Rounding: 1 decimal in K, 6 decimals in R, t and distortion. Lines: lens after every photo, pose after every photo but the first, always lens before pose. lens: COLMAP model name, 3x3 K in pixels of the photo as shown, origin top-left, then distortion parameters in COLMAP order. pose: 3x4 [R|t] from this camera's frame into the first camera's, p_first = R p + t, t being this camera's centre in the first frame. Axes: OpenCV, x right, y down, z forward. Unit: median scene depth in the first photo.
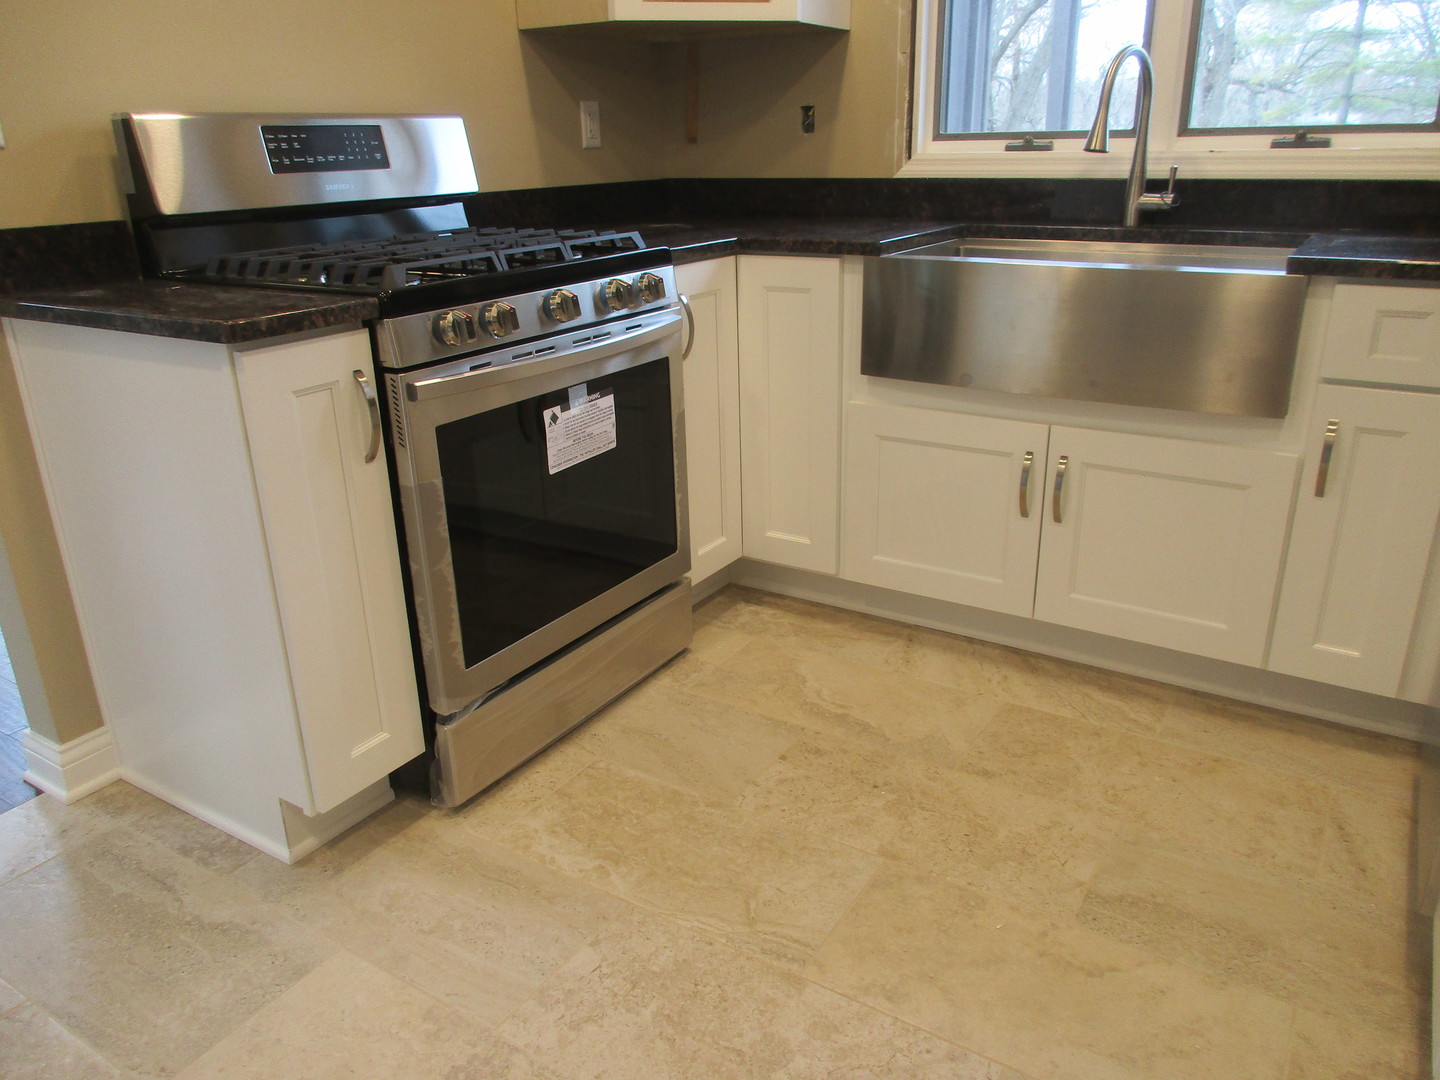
lens RADIAL K [[1064.3, 0, 721.9], [0, 1064.3, 534.1], [0, 0, 1]] dist [-0.011017, 0.008278]
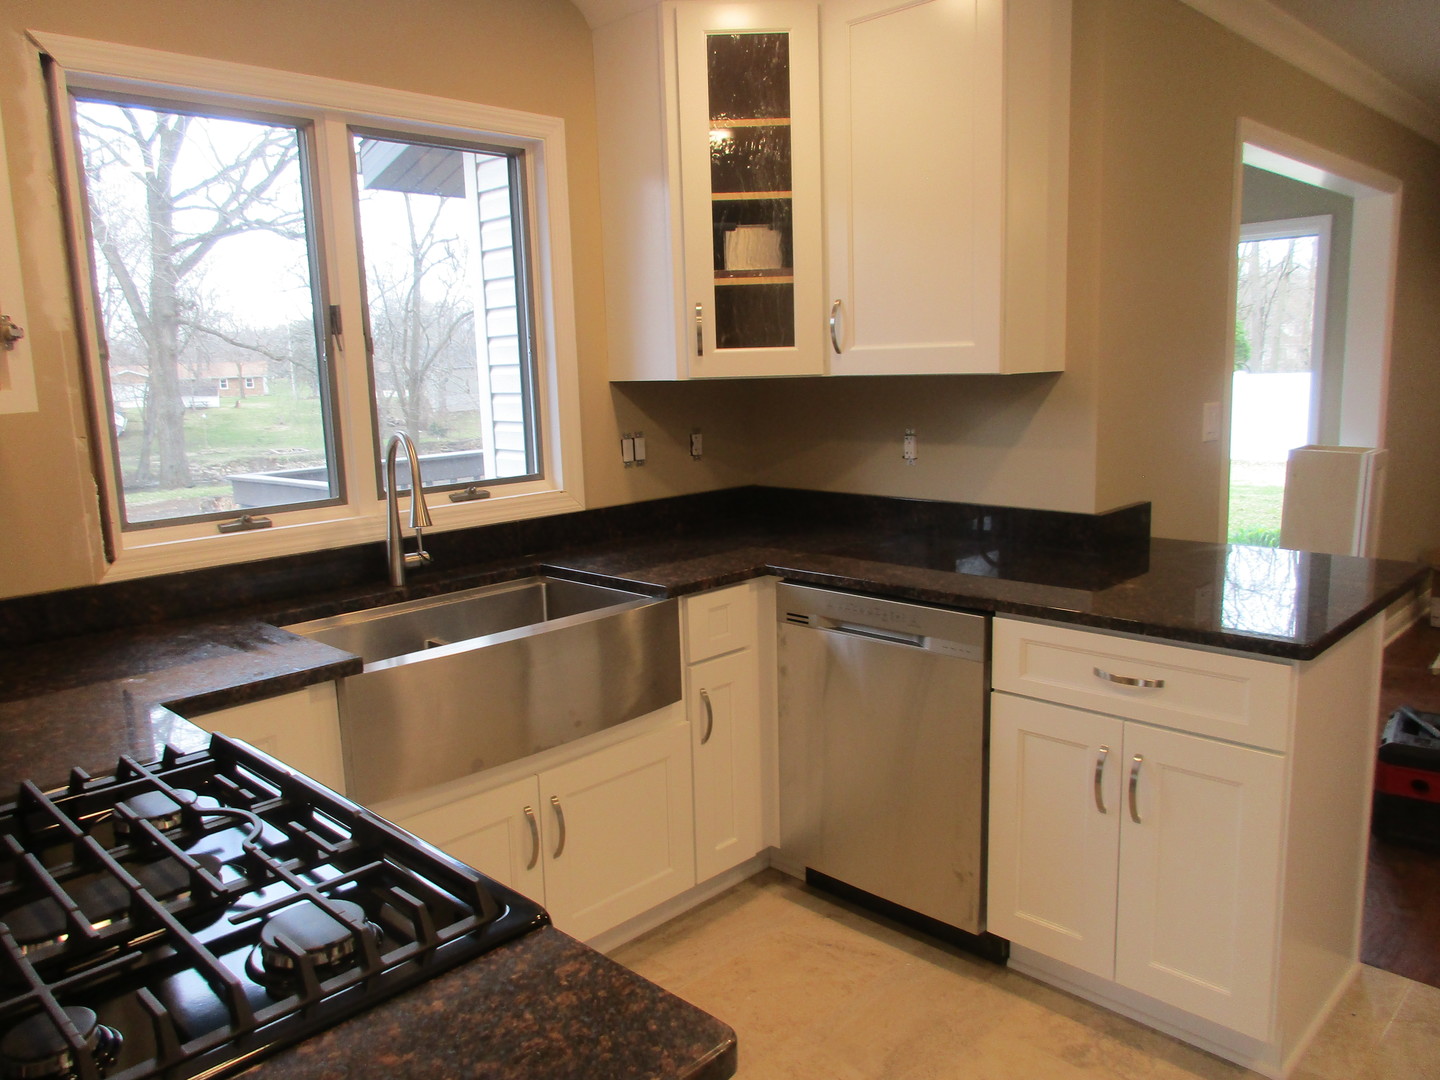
lens RADIAL K [[1064.3, 0, 726.0], [0, 1064.3, 540.3], [0, 0, 1]] dist [-0.011017, 0.008278]
pose [[0.203024, -0.152398, 0.967242, -0.572589], [0.367945, 0.927294, 0.068873, -0.289724], [-0.907413, 0.341908, 0.244337, 0.443214]]
